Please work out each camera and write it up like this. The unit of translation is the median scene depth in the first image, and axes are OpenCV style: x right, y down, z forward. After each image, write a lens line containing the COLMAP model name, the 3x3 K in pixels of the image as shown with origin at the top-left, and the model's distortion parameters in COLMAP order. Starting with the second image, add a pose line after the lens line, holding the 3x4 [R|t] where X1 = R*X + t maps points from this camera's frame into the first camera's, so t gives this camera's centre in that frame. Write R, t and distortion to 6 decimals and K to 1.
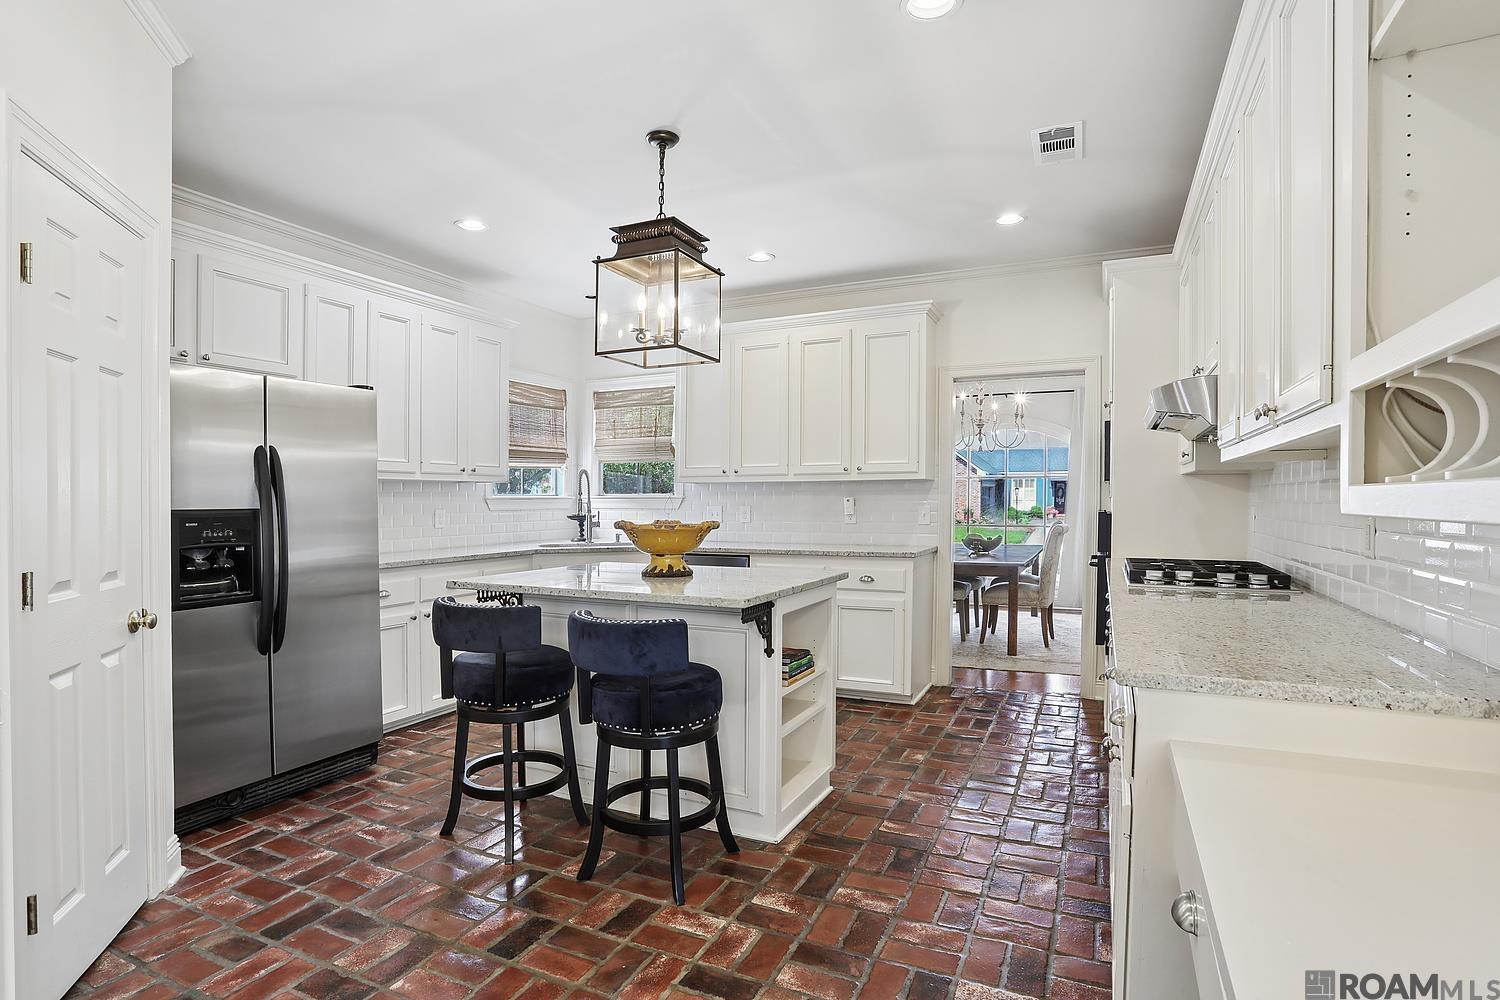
lens RADIAL K [[731.3, 0, 746.4], [0, 731.3, 502.0], [0, 0, 1]] dist [-0.000189, -0.000609]
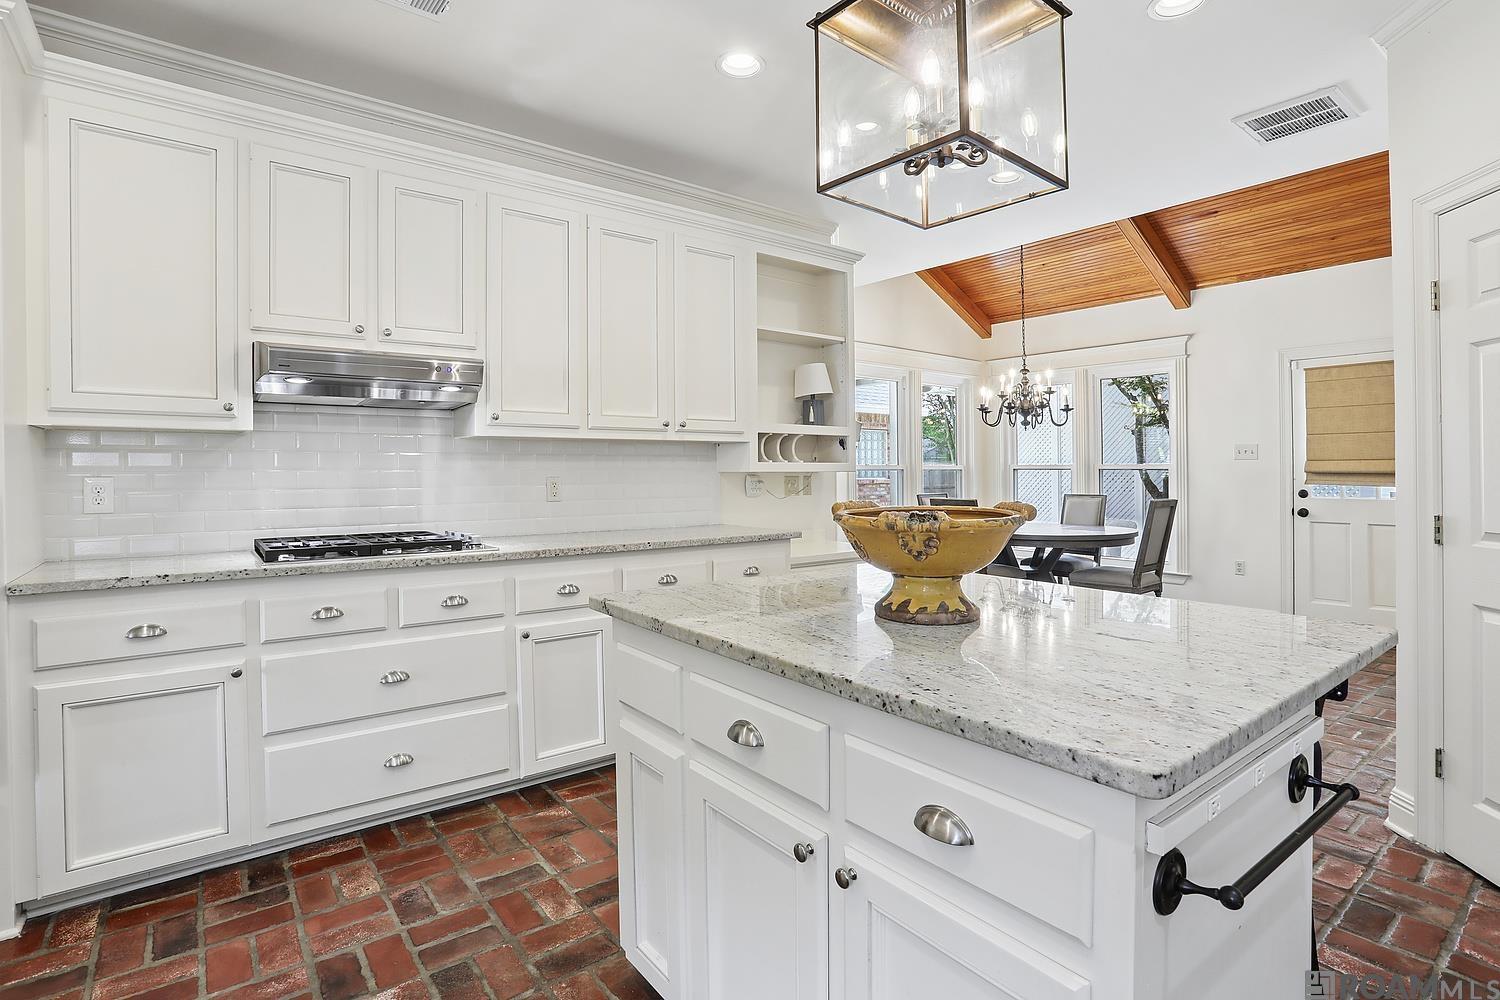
lens RADIAL K [[731.3, 0, 747.4], [0, 731.3, 514.9], [0, 0, 1]] dist [-0.000189, -0.000609]
pose [[0.861249, 0.031282, -0.507219, 0.037351], [-0.002045, 0.998309, 0.058097, 0.001916], [0.508179, -0.048999, 0.859857, 0.498891]]
